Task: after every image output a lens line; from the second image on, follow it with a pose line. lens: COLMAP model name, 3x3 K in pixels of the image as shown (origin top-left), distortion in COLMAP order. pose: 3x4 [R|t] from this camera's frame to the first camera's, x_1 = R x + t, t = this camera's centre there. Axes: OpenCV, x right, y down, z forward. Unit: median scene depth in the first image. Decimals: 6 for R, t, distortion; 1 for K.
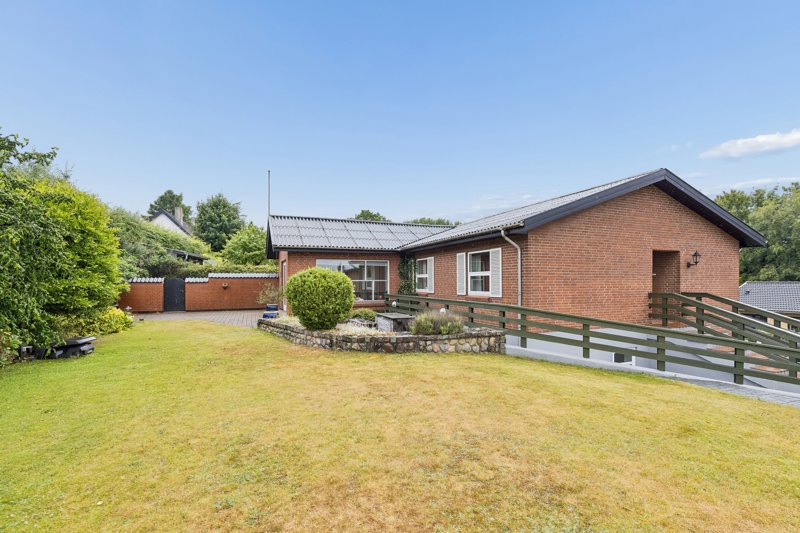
lens RADIAL K [[389.7, 0, 400.1], [0, 389.7, 280.9], [0, 0, 1]] dist [0.000446, -0.000036]
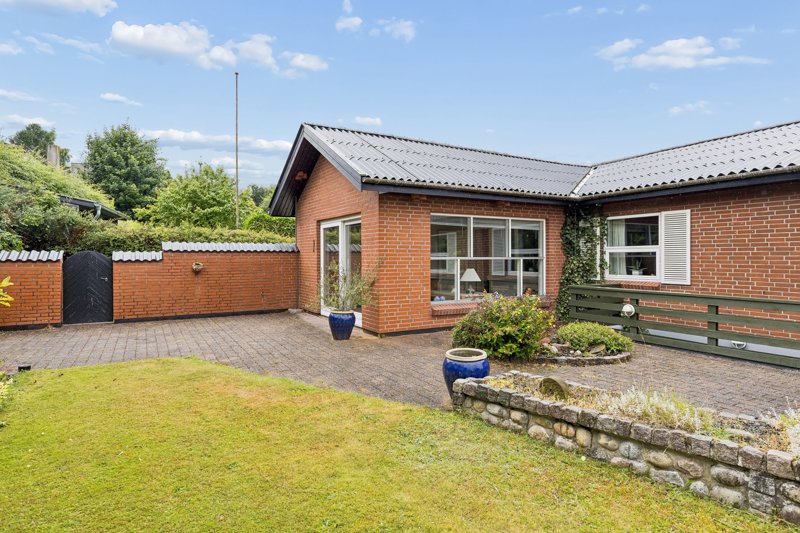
lens RADIAL K [[459.2, 0, 400.1], [0, 459.2, 257.2], [0, 0, 1]] dist [0.002015, 0.001664]
pose [[0.988959, 0.000793, 0.148188, -0.250309], [-0.001004, 0.999999, 0.001347, -0.001392], [-0.148187, -0.001481, 0.988958, 0.344375]]
